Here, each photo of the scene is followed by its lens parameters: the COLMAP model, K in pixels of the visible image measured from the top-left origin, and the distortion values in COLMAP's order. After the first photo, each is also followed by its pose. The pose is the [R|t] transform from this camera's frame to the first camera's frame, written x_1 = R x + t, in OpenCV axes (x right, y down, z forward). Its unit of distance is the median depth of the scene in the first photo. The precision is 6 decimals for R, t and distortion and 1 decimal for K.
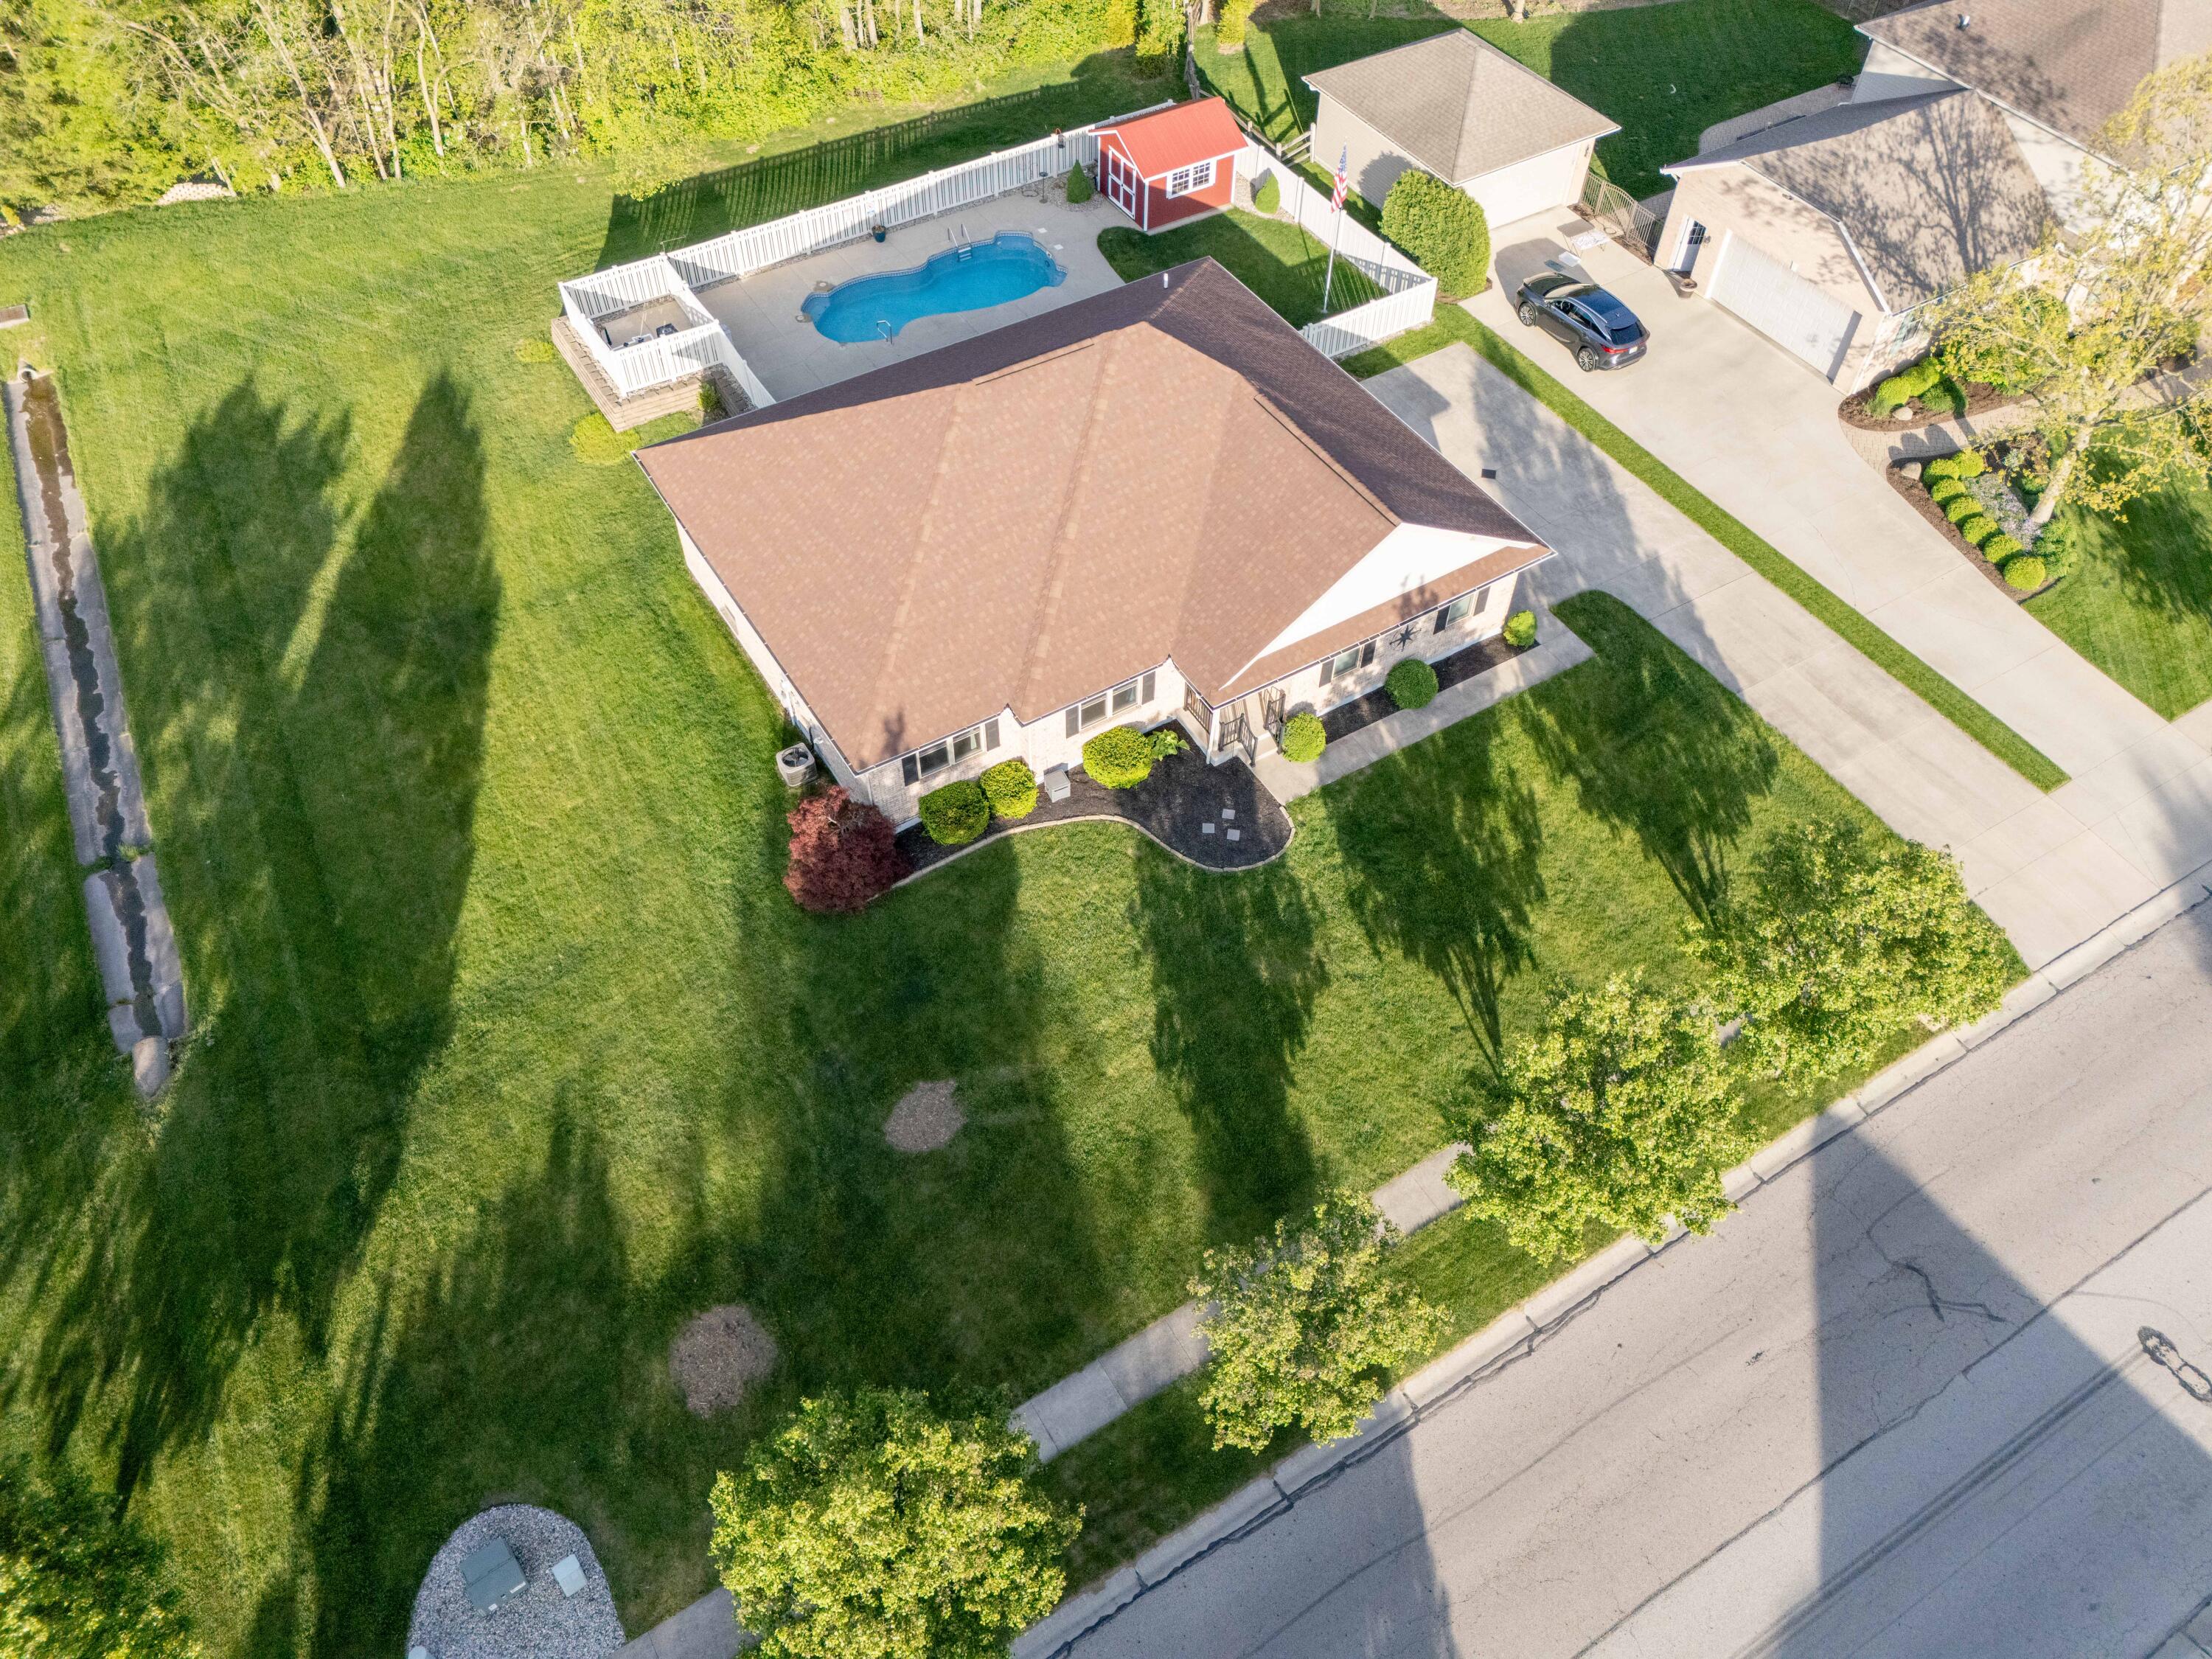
lens RADIAL K [[1614.3, 0, 1110.3], [0, 1614.3, 846.8], [0, 0, 1]] dist [0.080520, -0.071709]
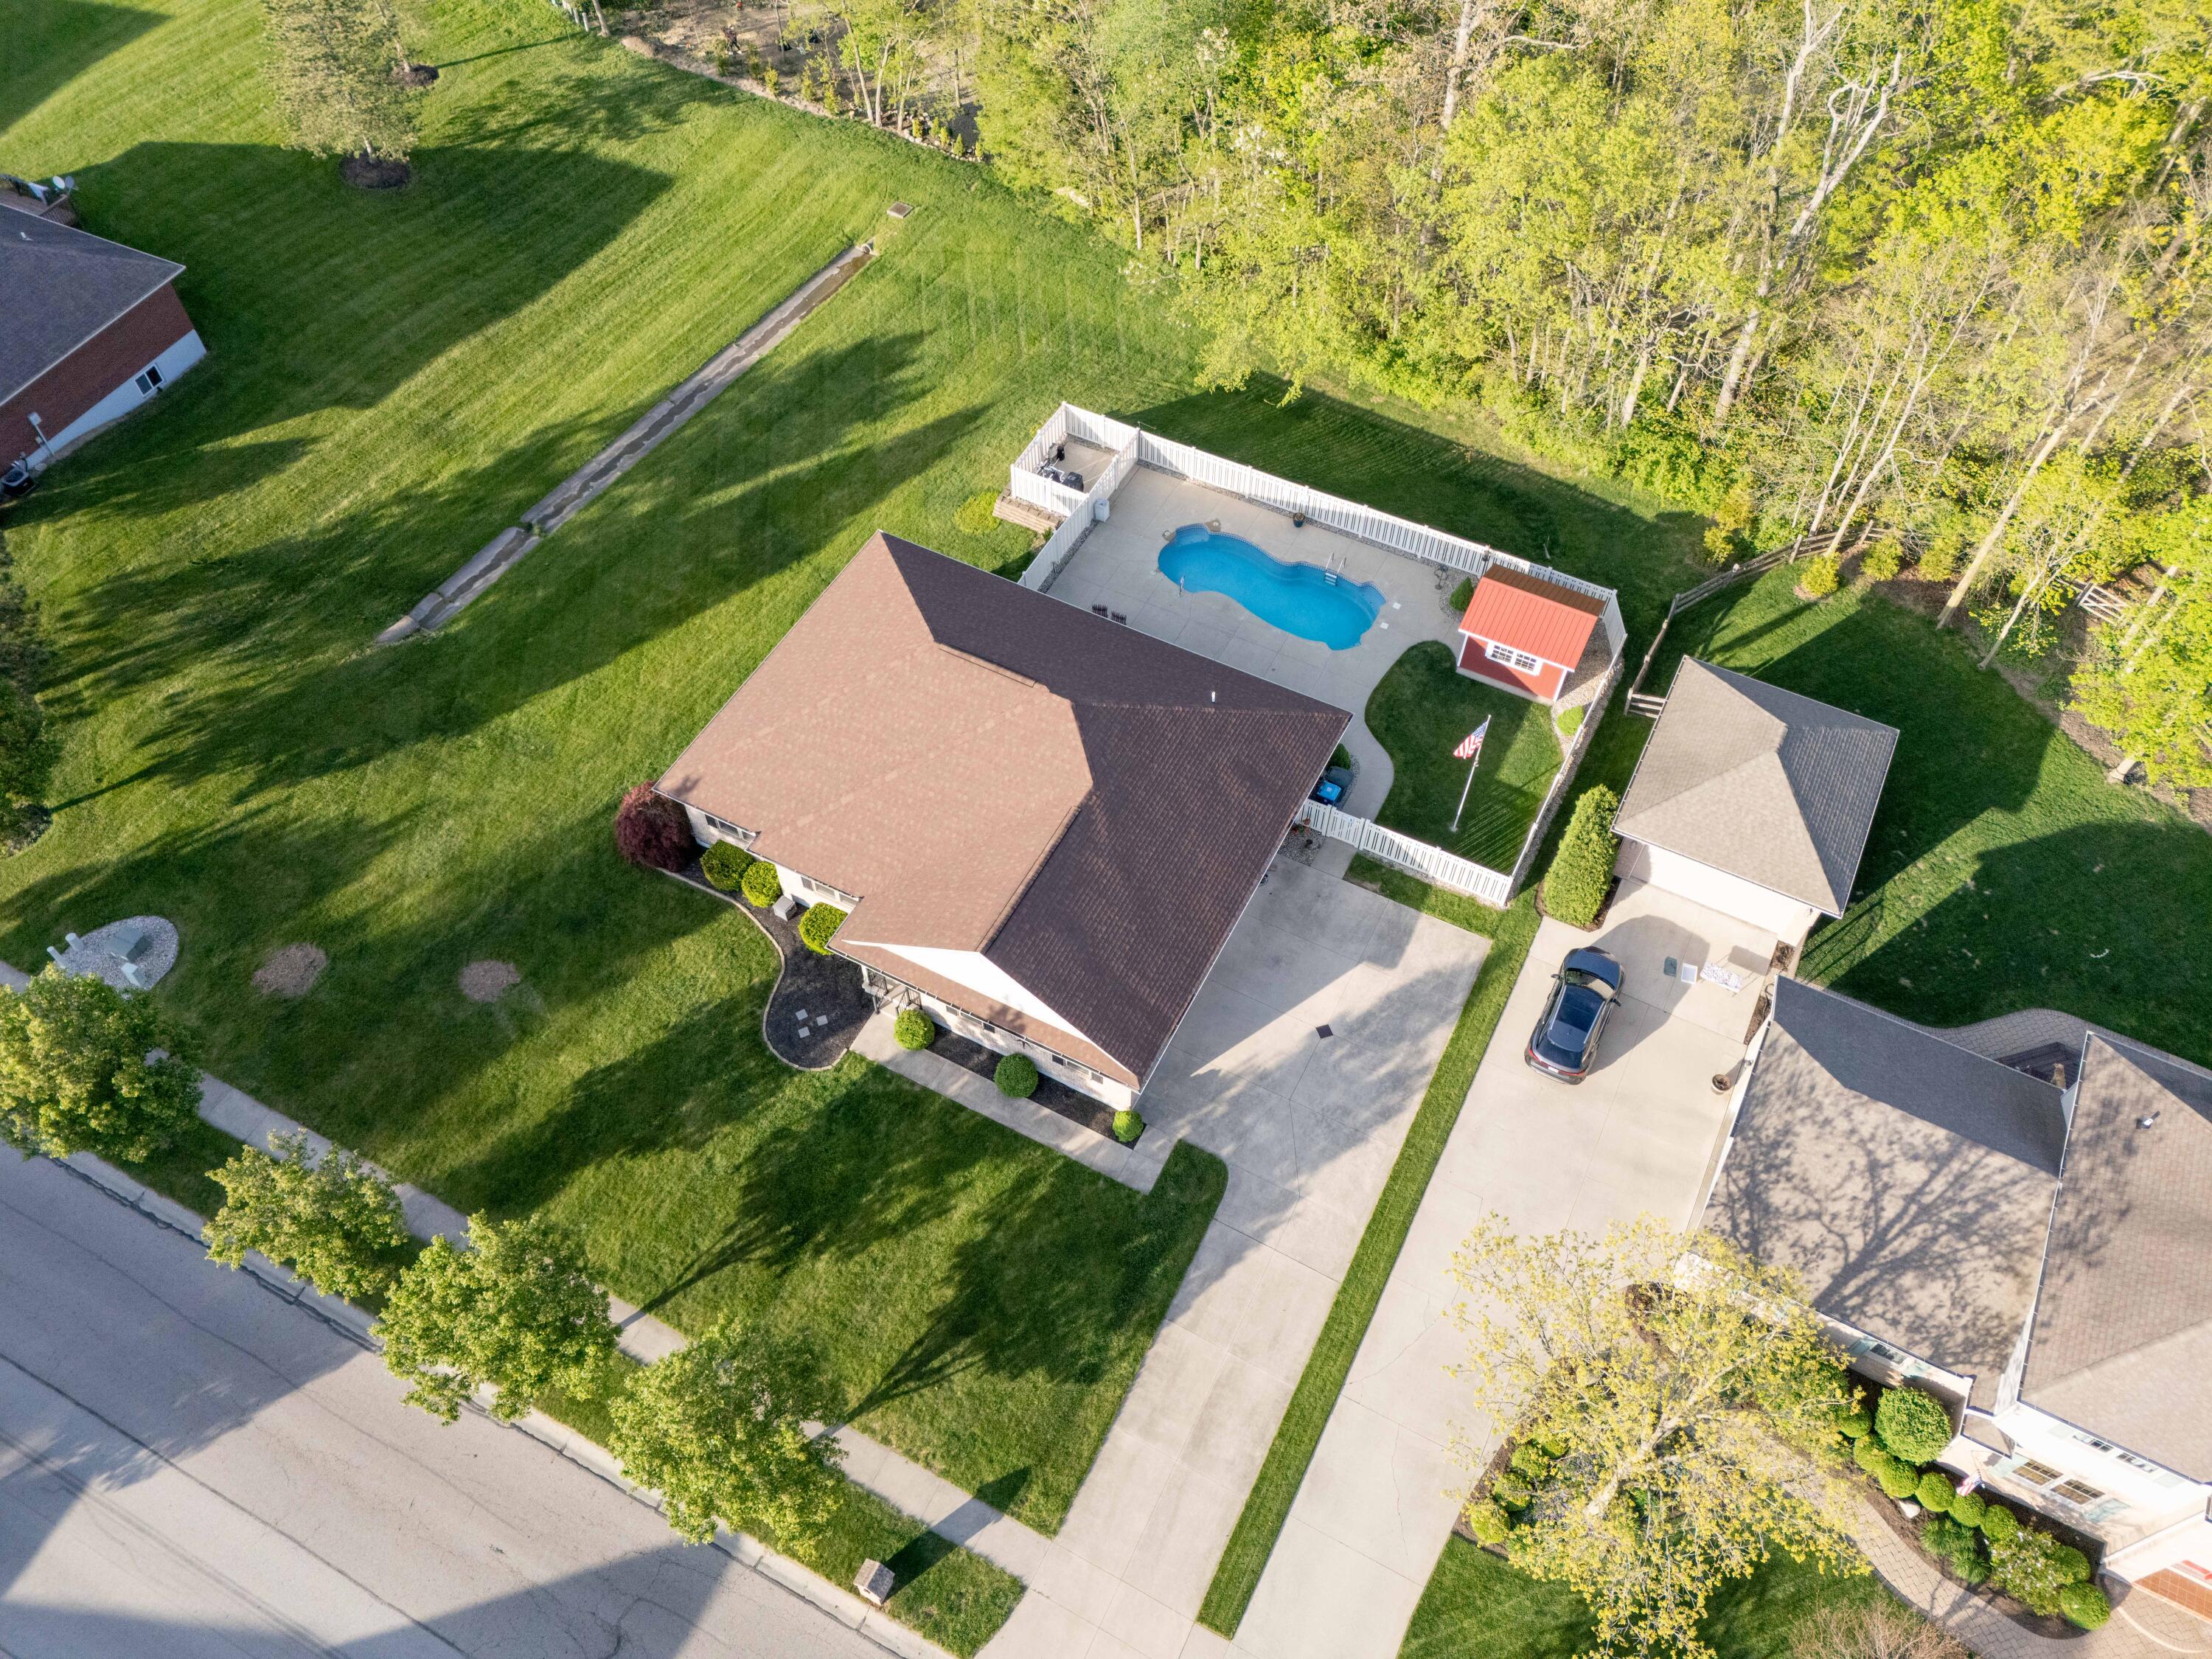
lens RADIAL K [[1614.3, 0, 1110.3], [0, 1614.3, 846.8], [0, 0, 1]] dist [0.080520, -0.071709]
pose [[0.514167, 0.692492, -0.506049, 0.678268], [-0.671132, 0.692220, 0.265356, -0.554255], [0.534055, 0.203188, 0.820671, 0.052725]]
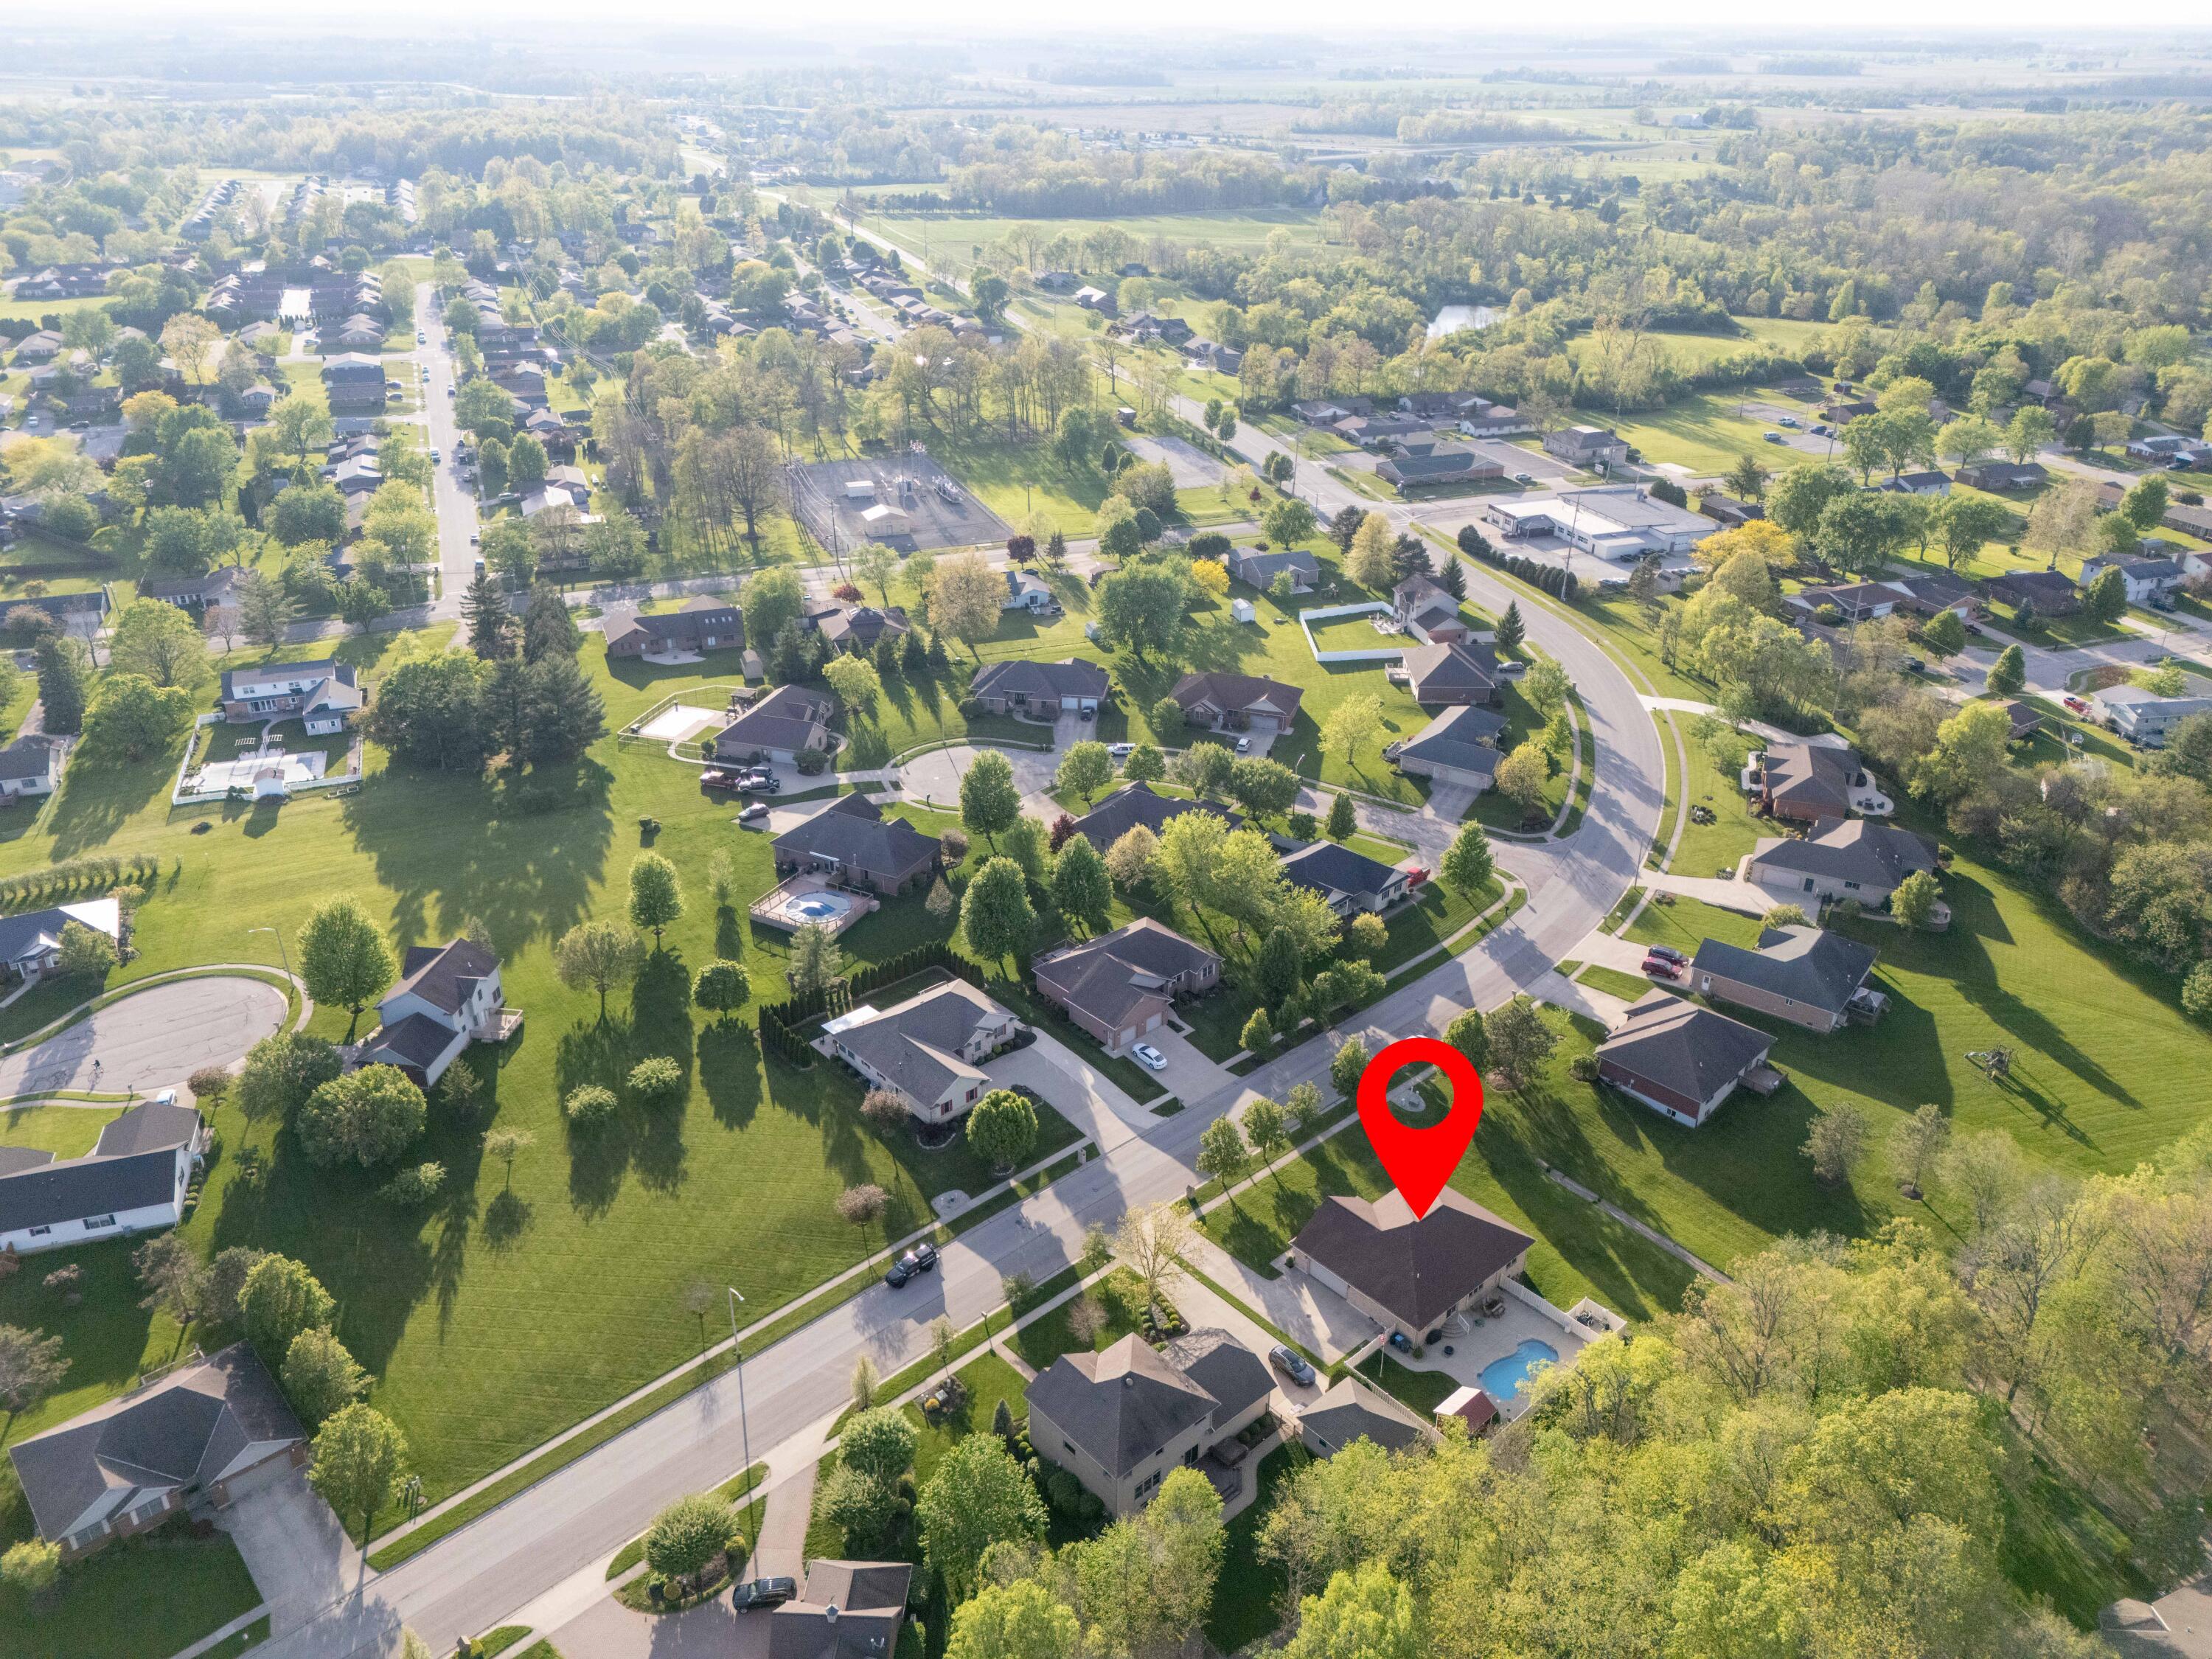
lens RADIAL K [[1614.3, 0, 1110.3], [0, 1614.3, 846.8], [0, 0, 1]] dist [0.080520, -0.071709]
pose [[-0.983772, 0.070353, -0.165055, 1.212432], [-0.146220, 0.218772, 0.964758, -3.917093], [0.103983, 0.973236, -0.204935, 0.810376]]
